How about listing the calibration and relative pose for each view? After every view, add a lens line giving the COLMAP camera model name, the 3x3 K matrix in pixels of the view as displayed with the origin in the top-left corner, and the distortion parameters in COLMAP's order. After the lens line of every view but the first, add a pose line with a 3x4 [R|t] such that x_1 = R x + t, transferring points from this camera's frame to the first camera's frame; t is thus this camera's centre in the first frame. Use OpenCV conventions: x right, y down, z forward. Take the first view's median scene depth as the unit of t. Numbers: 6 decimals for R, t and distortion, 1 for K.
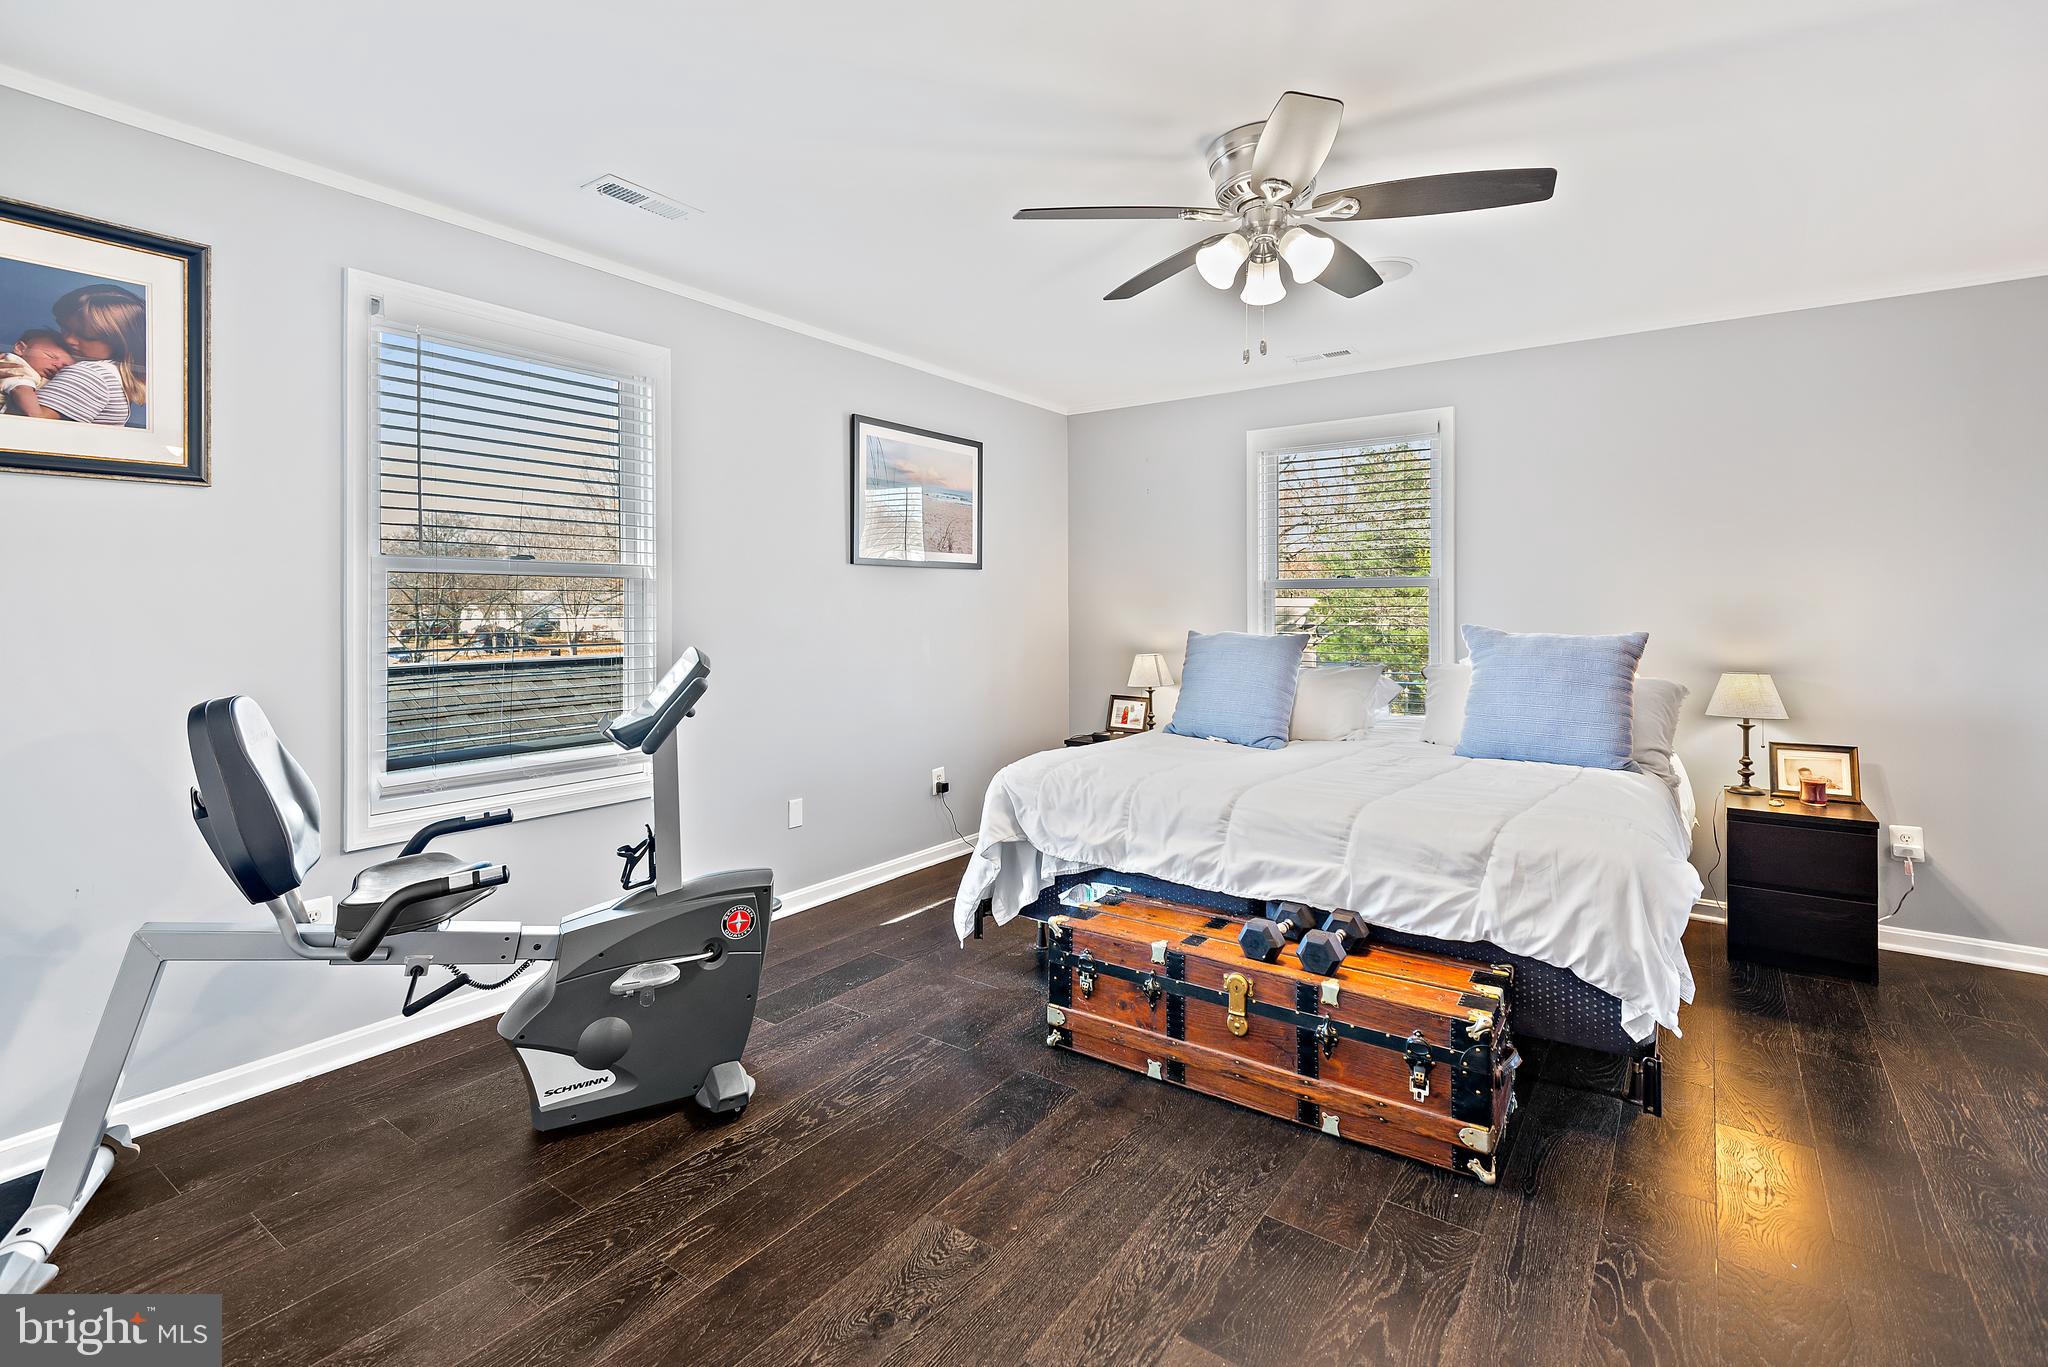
lens RADIAL K [[944.3, 0, 1019.5], [0, 944.3, 588.9], [0, 0, 1]] dist [0.008462, -0.000173]
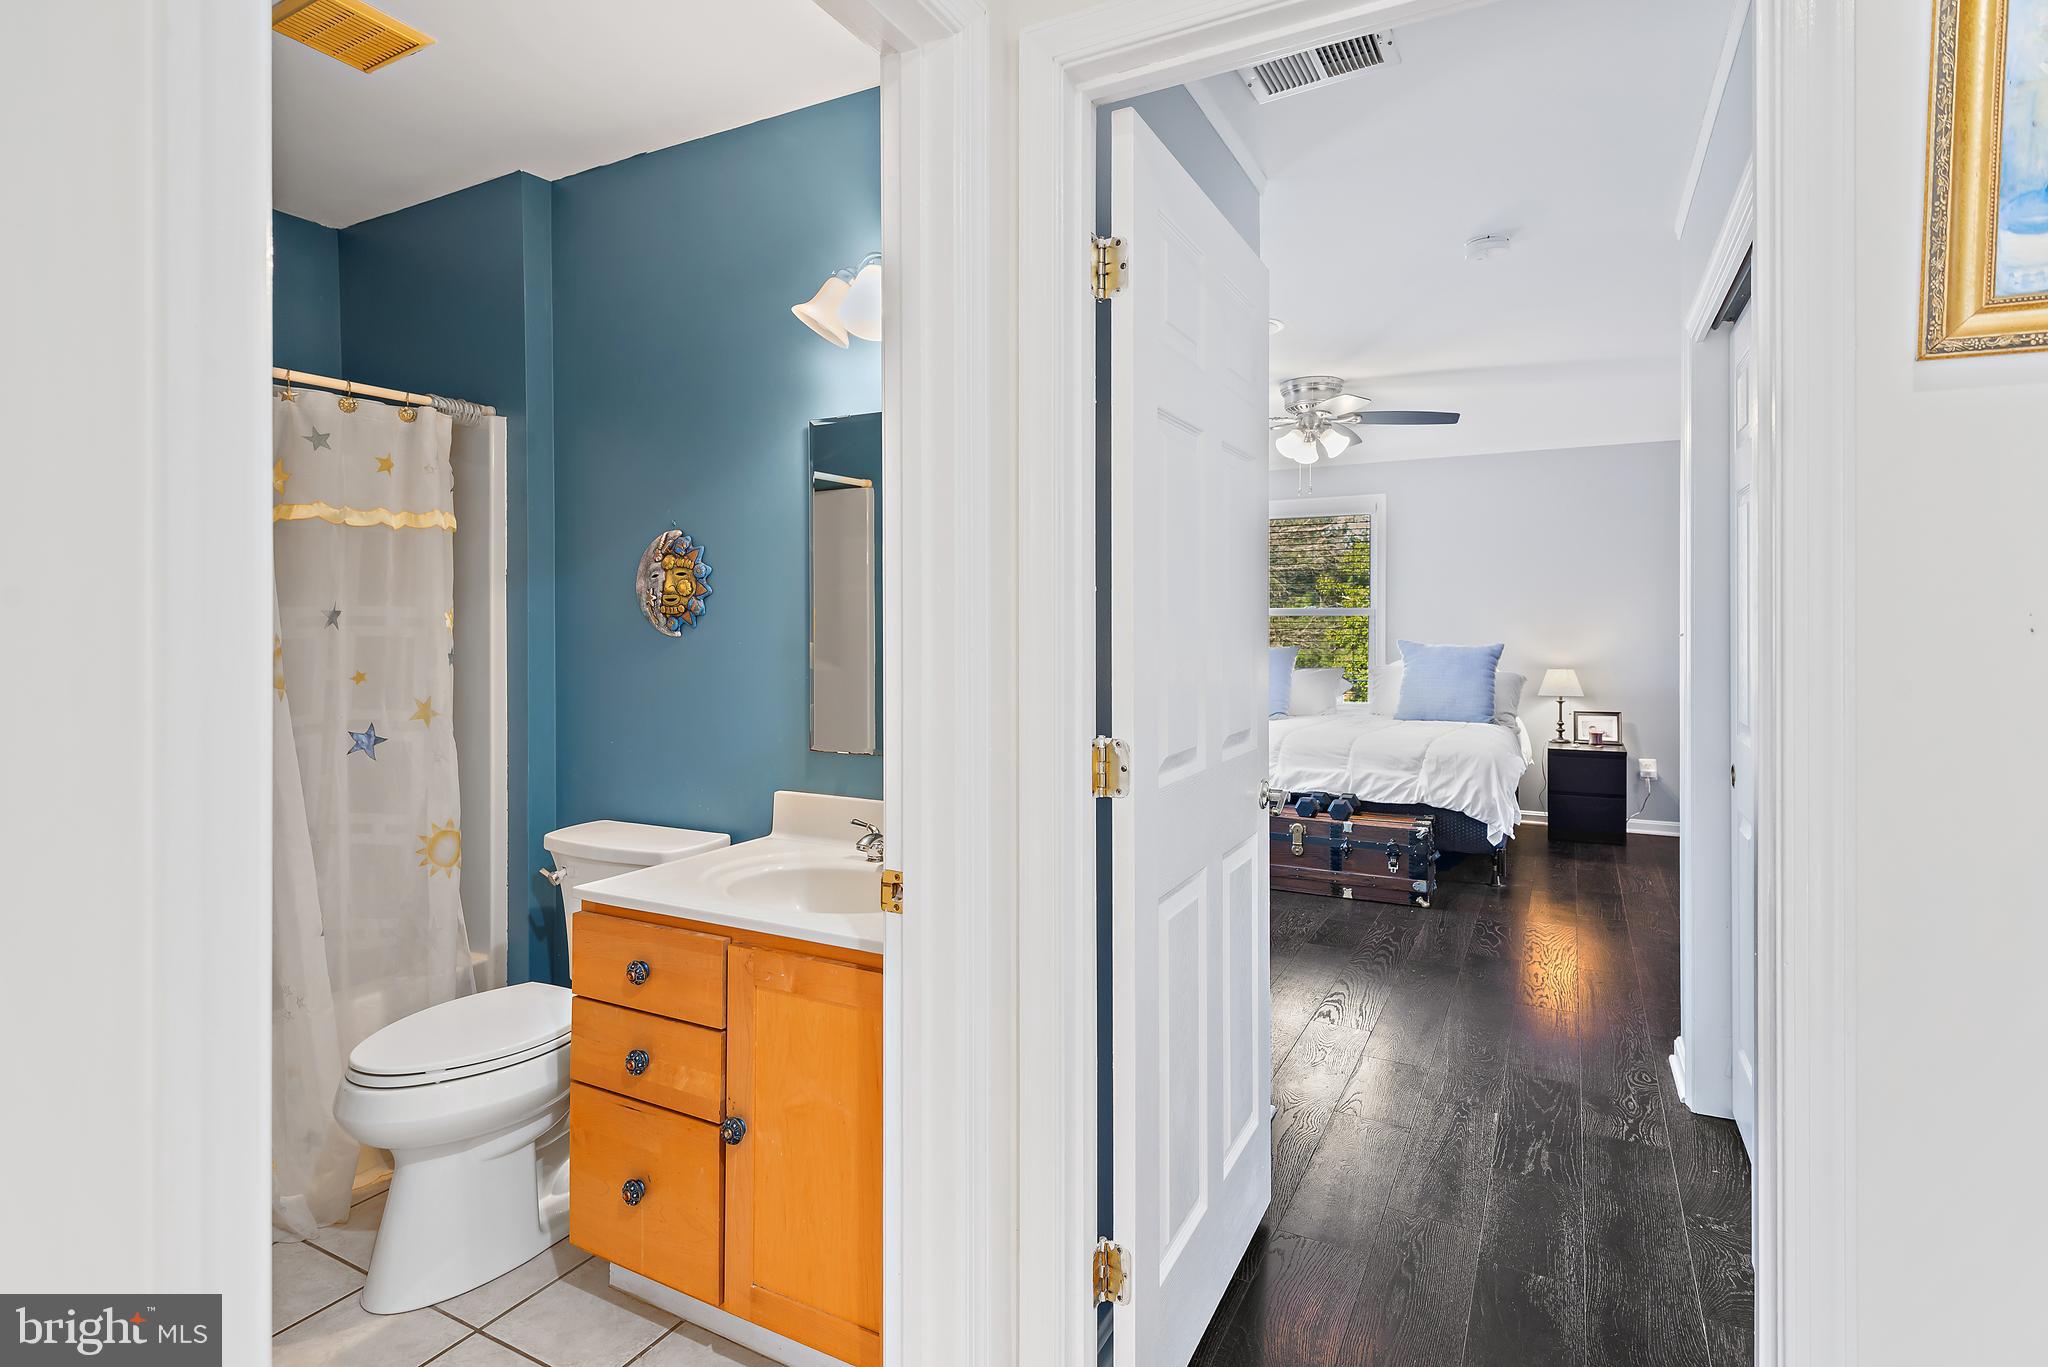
lens RADIAL K [[1036.8, 0, 995.4], [0, 1036.8, 624.4], [0, 0, 1]] dist [0.005210, 0.000273]
pose [[0.992928, -0.002964, 0.118683, -0.593570], [0.001201, 0.999888, 0.014923, -0.021425], [-0.118714, -0.014675, 0.992820, -0.948392]]
